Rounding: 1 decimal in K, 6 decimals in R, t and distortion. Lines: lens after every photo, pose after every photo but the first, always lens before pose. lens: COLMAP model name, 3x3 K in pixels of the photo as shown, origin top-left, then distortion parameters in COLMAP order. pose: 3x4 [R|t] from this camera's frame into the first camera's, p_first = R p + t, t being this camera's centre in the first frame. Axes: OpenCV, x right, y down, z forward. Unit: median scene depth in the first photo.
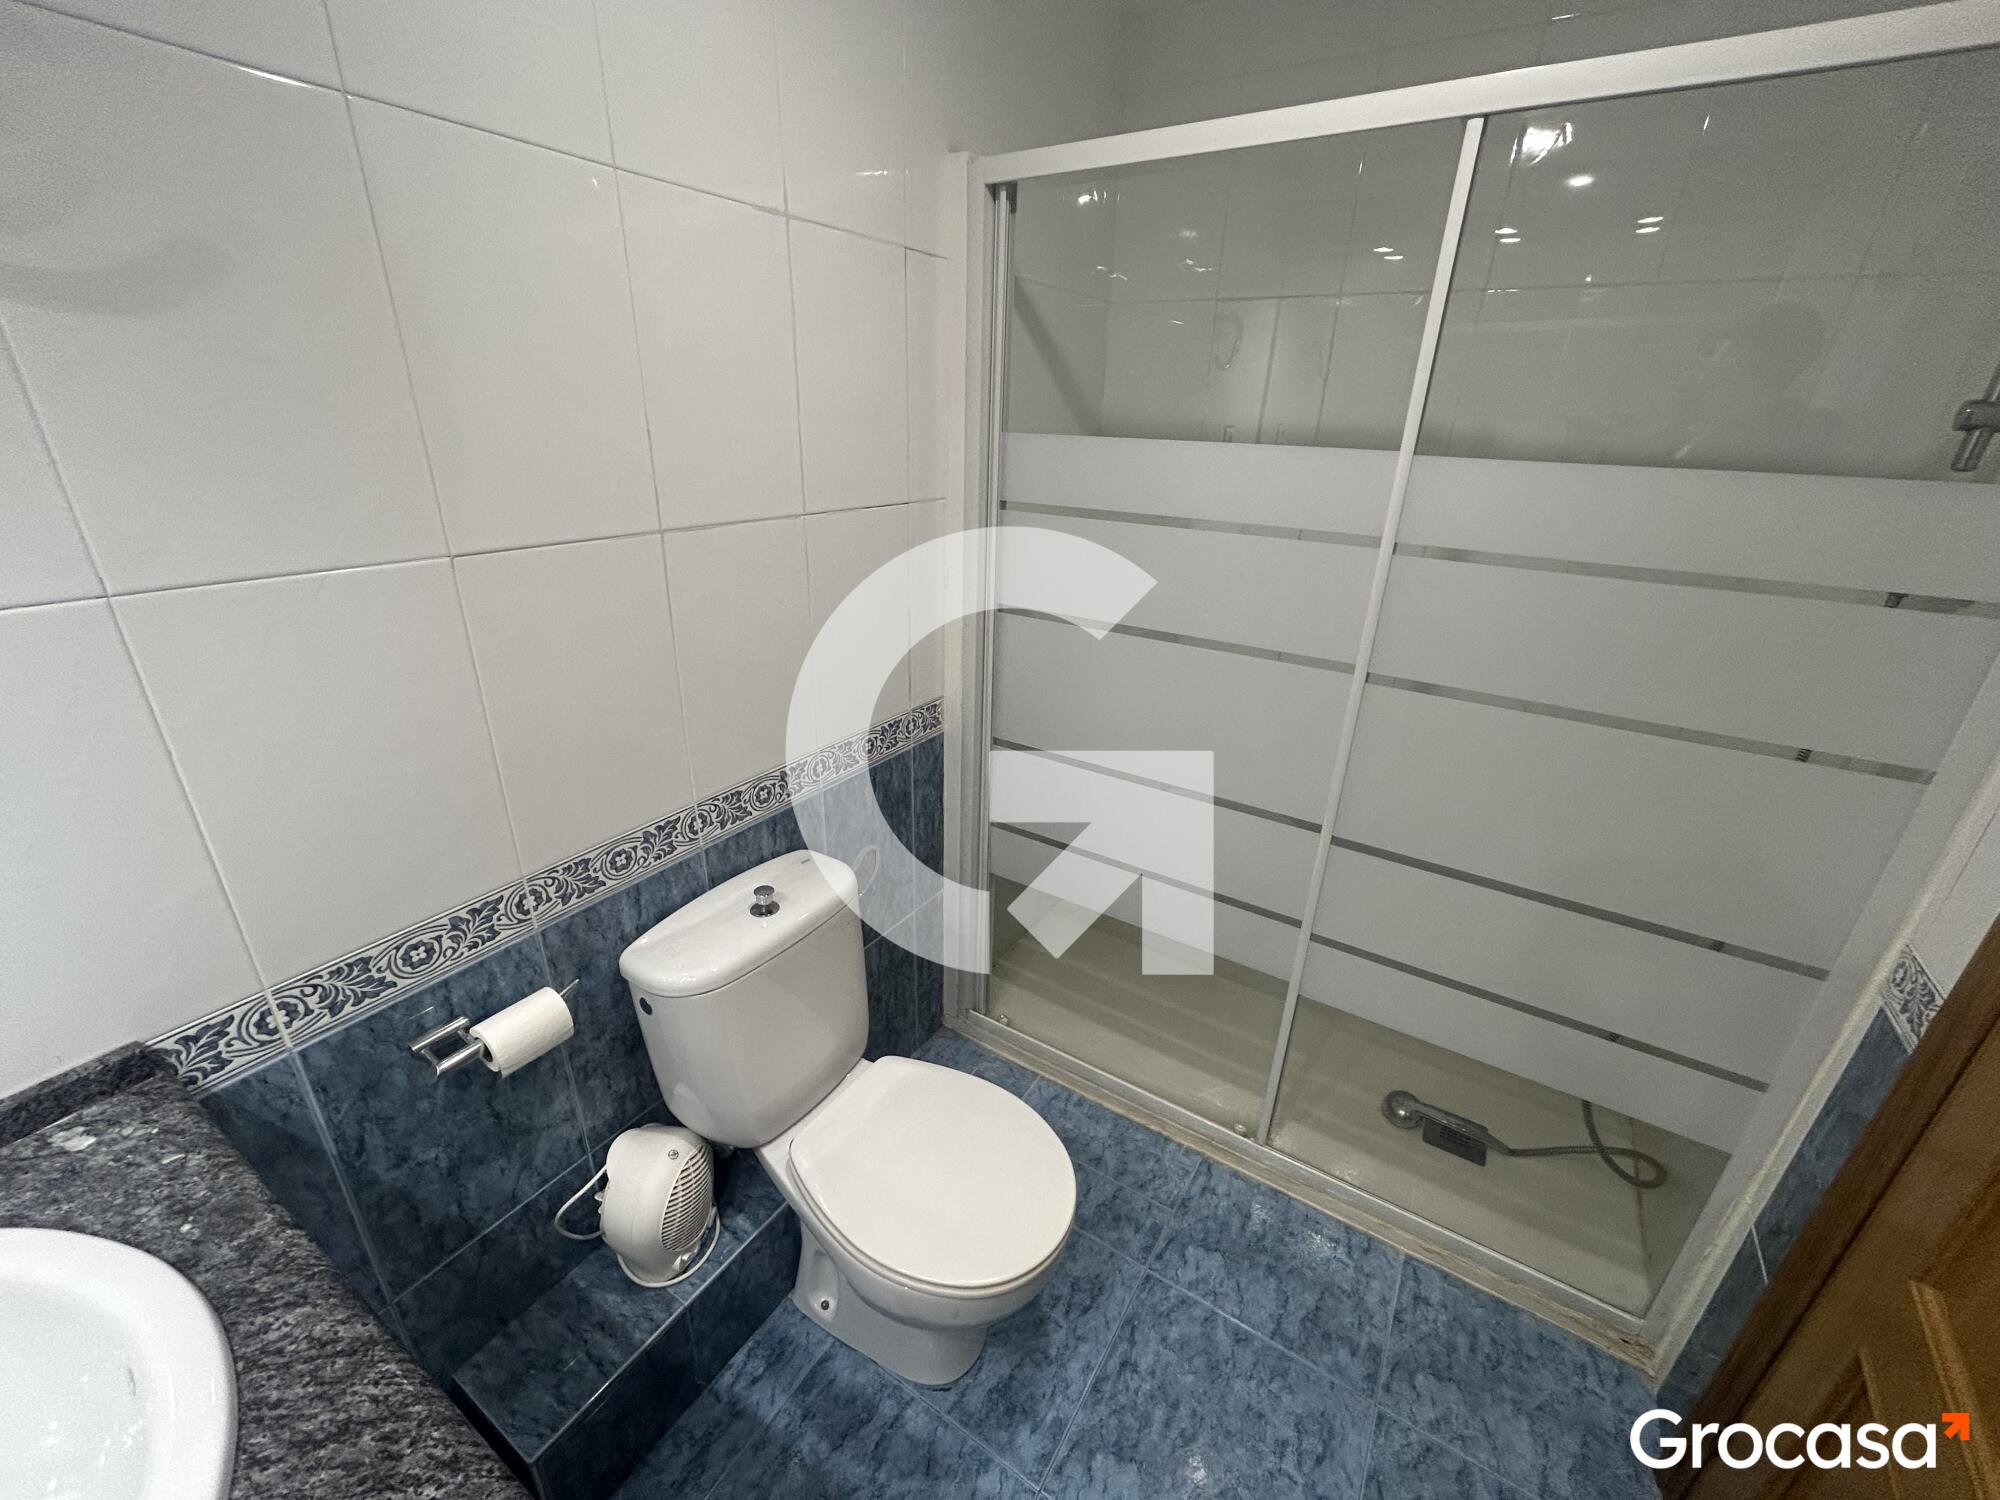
lens RADIAL K [[819.6, 0, 1004.0], [0, 819.6, 747.1], [0, 0, 1]] dist [-0.004599, 0.006217]
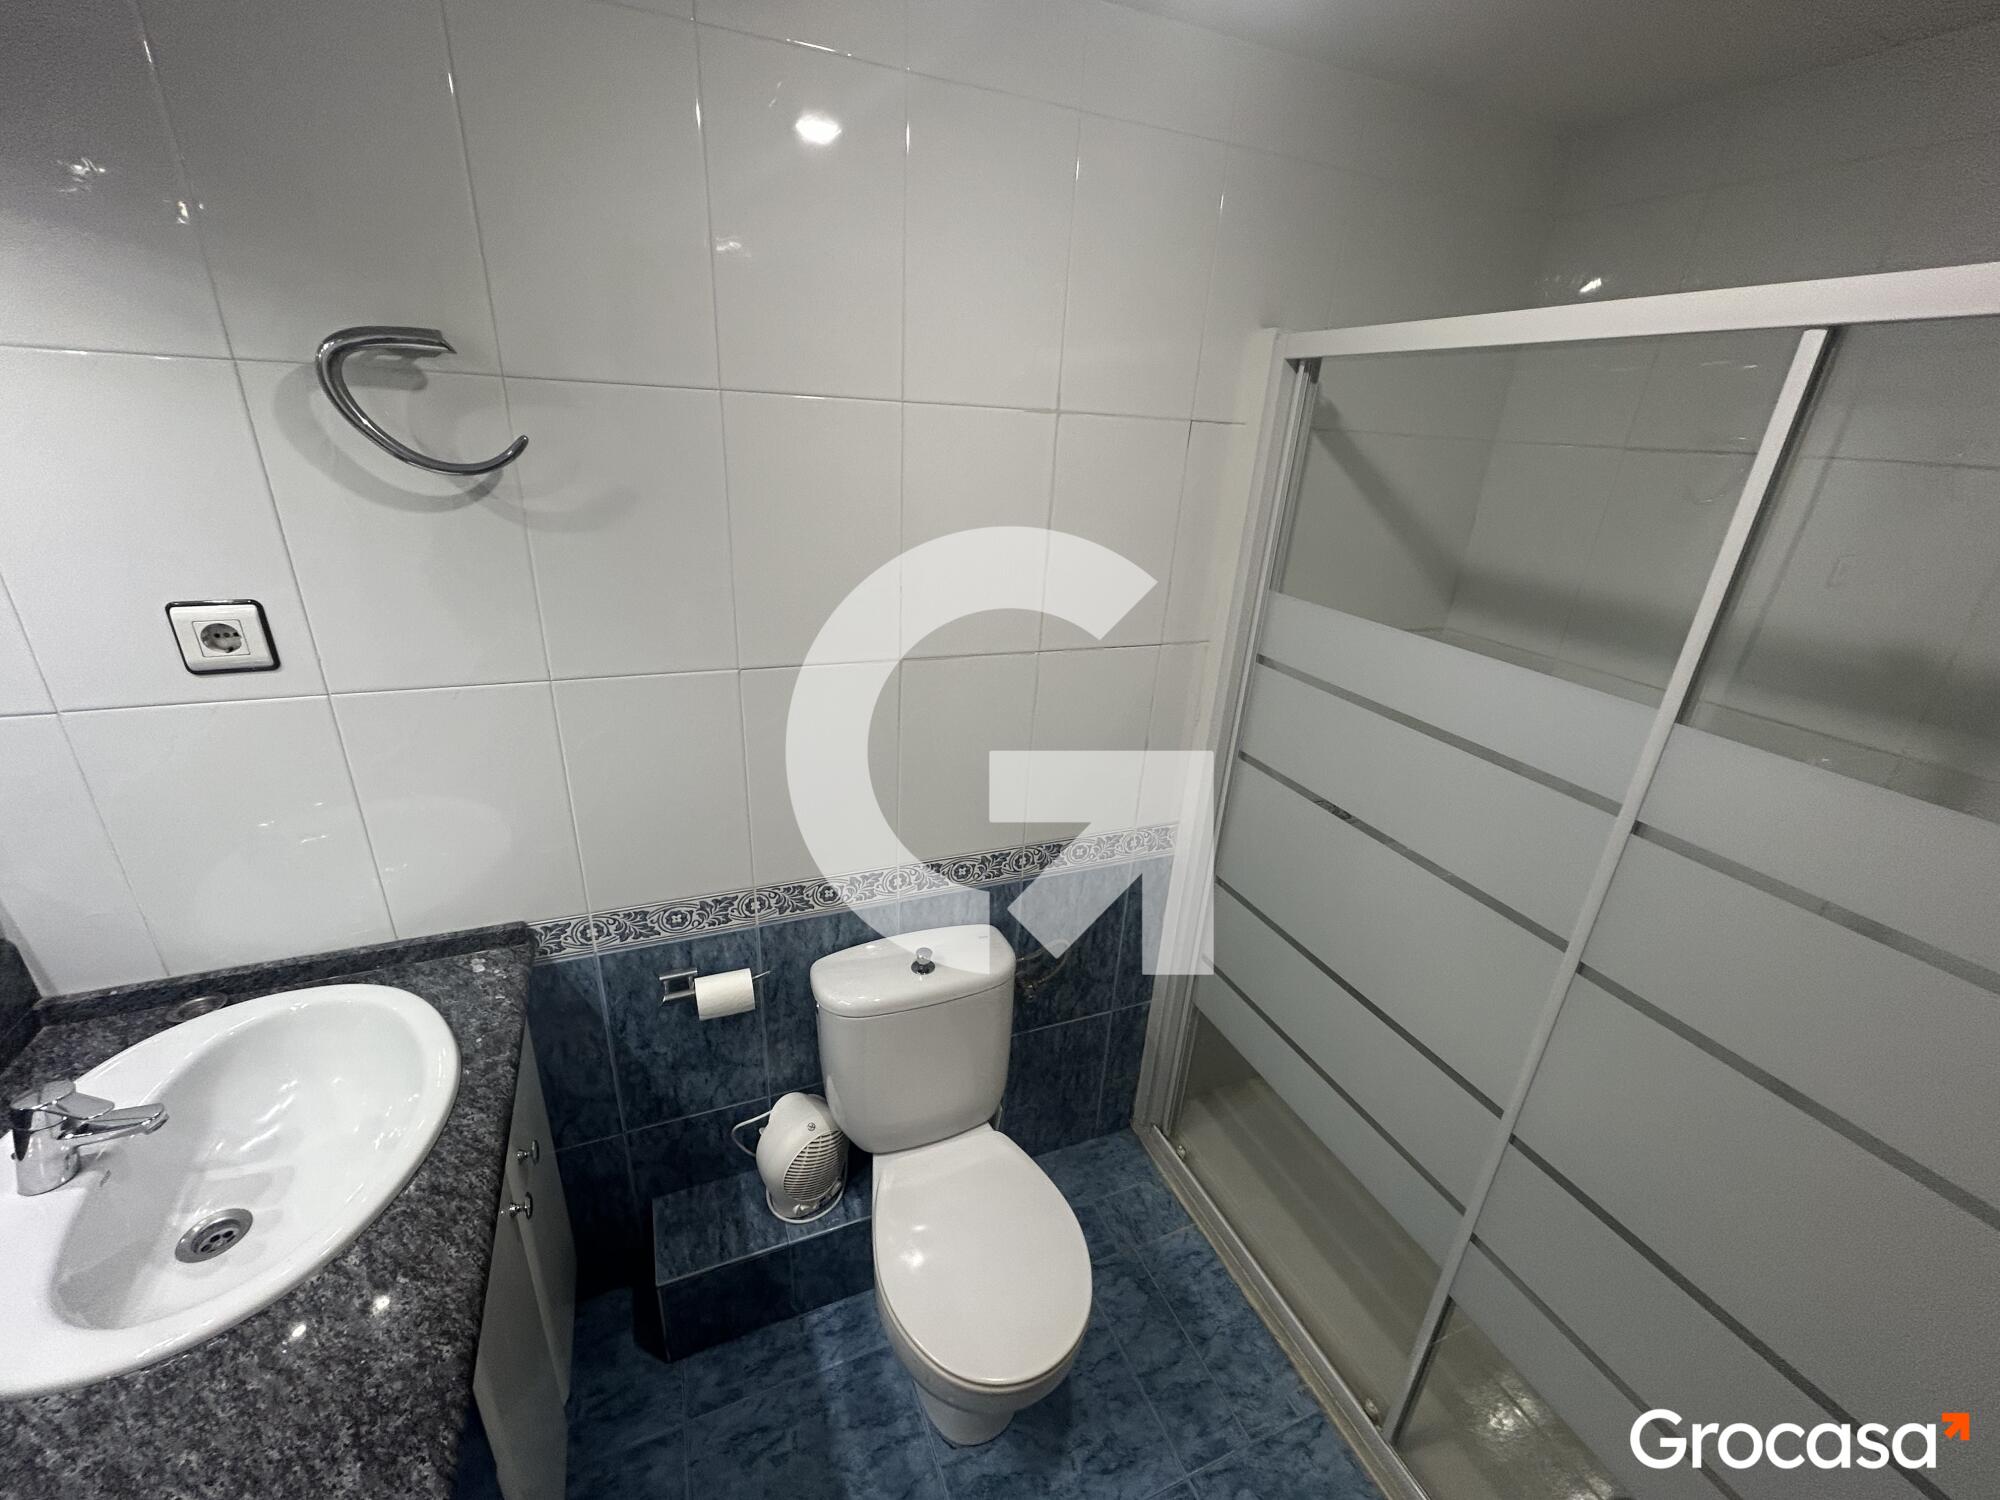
lens RADIAL K [[819.6, 0, 1004.0], [0, 819.6, 747.1], [0, 0, 1]] dist [-0.004599, 0.006217]
pose [[0.821192, 0.228111, -0.523076, 0.380806], [-0.247108, 0.968378, 0.034363, -0.195880], [0.514374, 0.101038, 0.851593, 0.006168]]
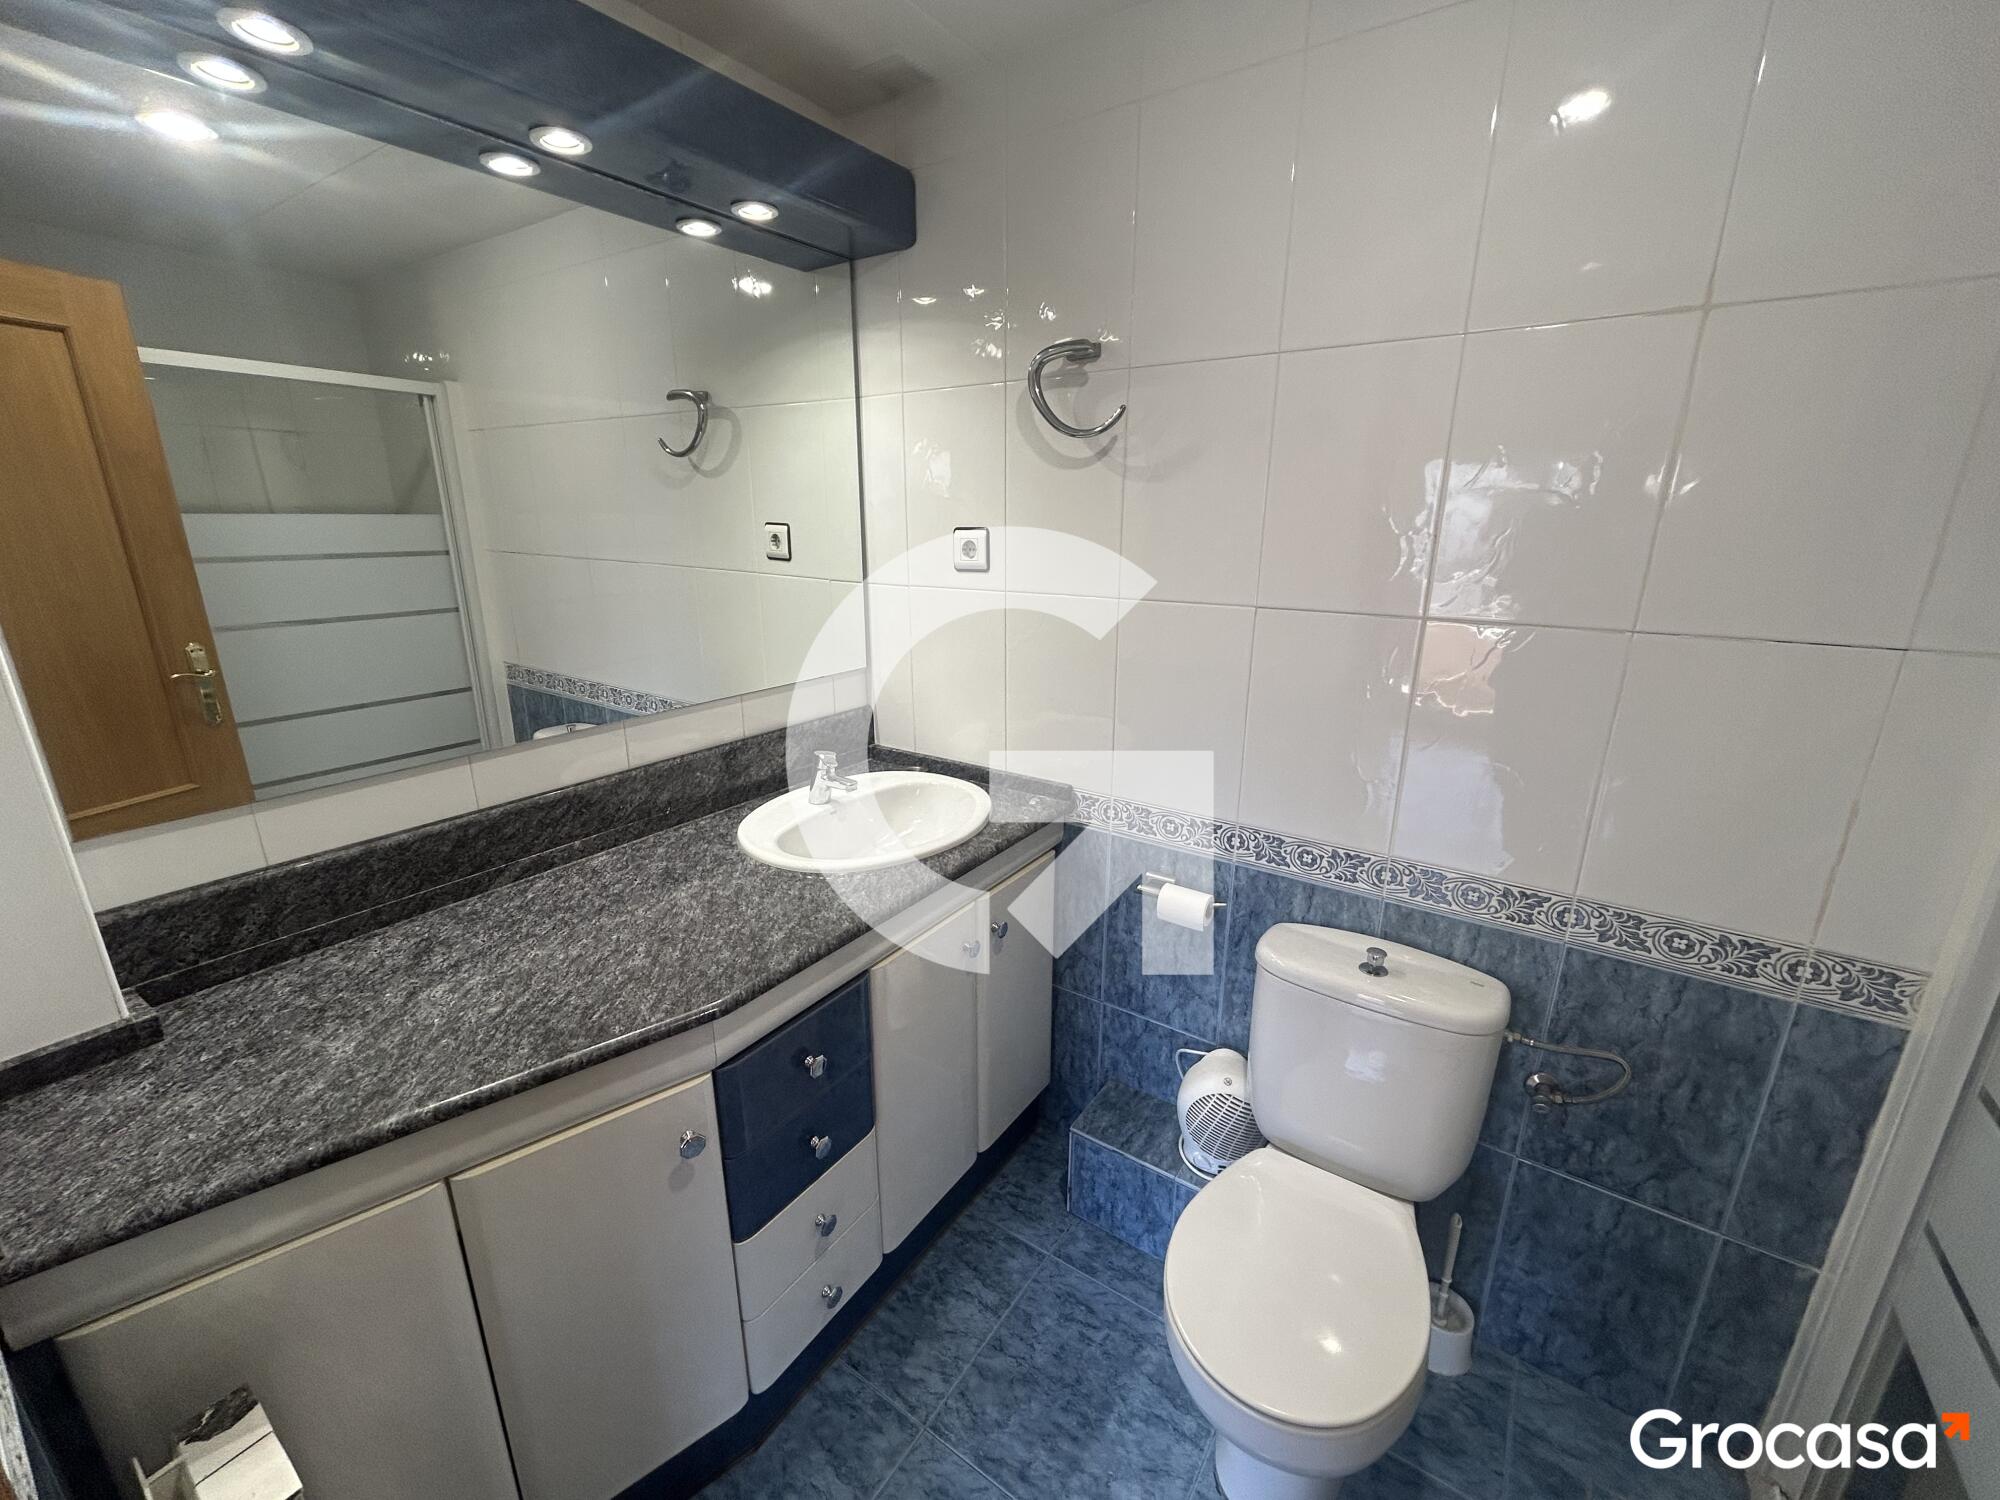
lens RADIAL K [[826.8, 0, 993.1], [0, 826.8, 748.9], [0, 0, 1]] dist [-0.001248, 0.000053]
pose [[-0.053468, 0.240416, -0.969196, 0.740184], [-0.387739, 0.889429, 0.242020, -0.130553], [0.920217, 0.388735, 0.045662, 0.412427]]
